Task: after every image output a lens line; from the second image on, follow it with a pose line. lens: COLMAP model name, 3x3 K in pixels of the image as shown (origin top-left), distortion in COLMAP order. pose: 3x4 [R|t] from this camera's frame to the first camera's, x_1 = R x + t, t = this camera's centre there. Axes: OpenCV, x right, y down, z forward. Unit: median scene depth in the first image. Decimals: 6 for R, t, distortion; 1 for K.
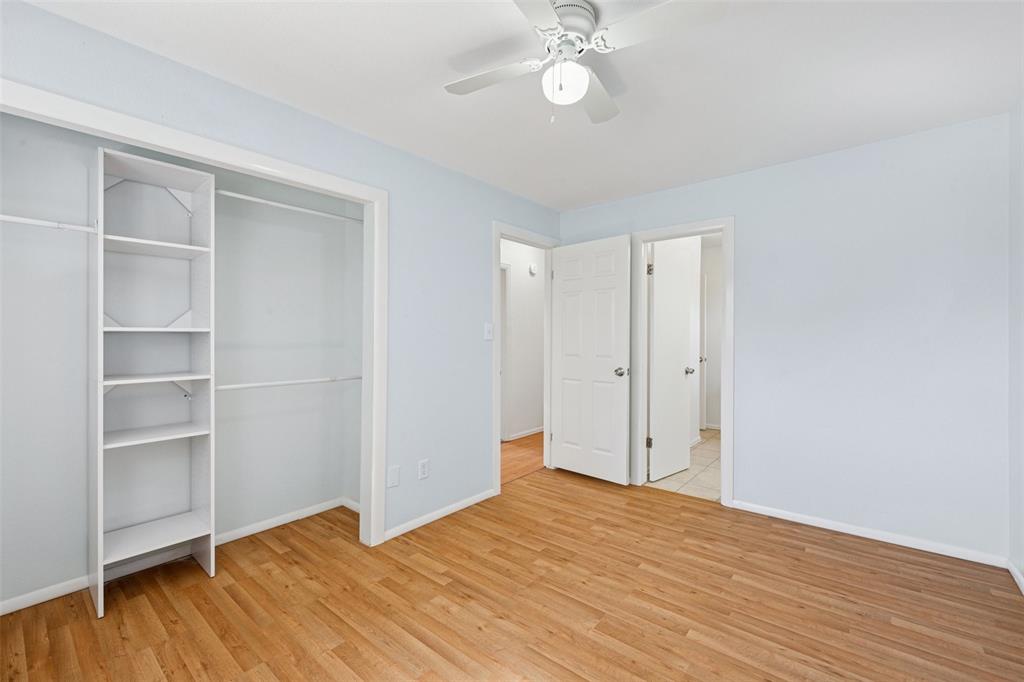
lens RADIAL K [[422.3, 0, 512.3], [0, 422.3, 337.4], [0, 0, 1]] dist [0.000738, 0.000329]
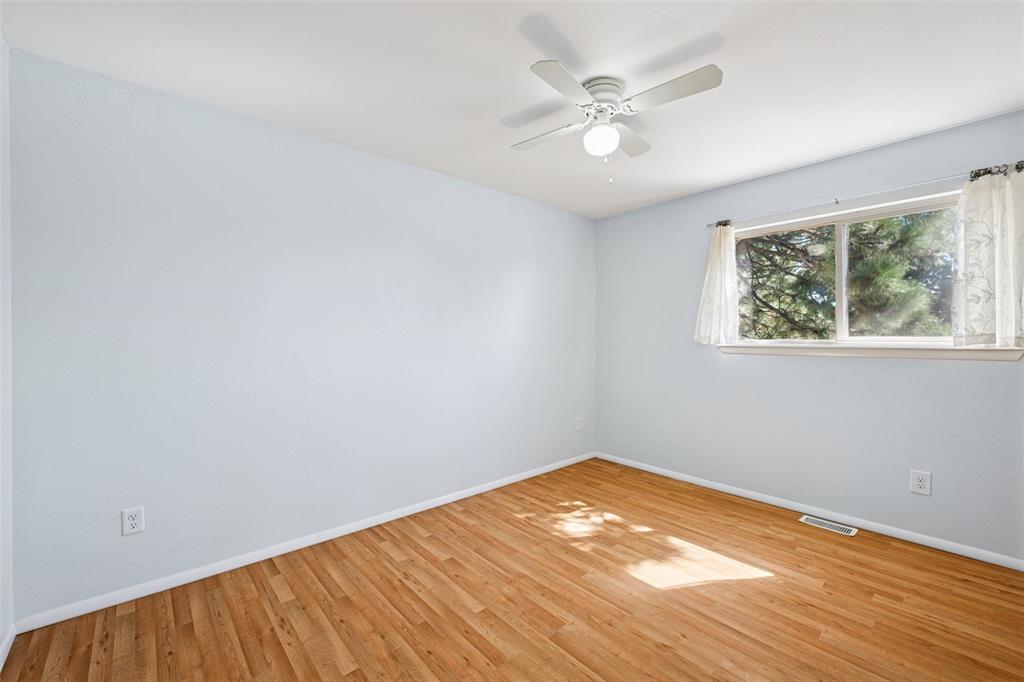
lens RADIAL K [[422.3, 0, 512.3], [0, 422.3, 337.4], [0, 0, 1]] dist [0.000738, 0.000329]
pose [[-0.988284, 0.005903, 0.152513, 0.161692], [0.006022, 0.999982, 0.000322, -0.005271], [-0.152508, 0.001236, -0.988301, 2.017701]]
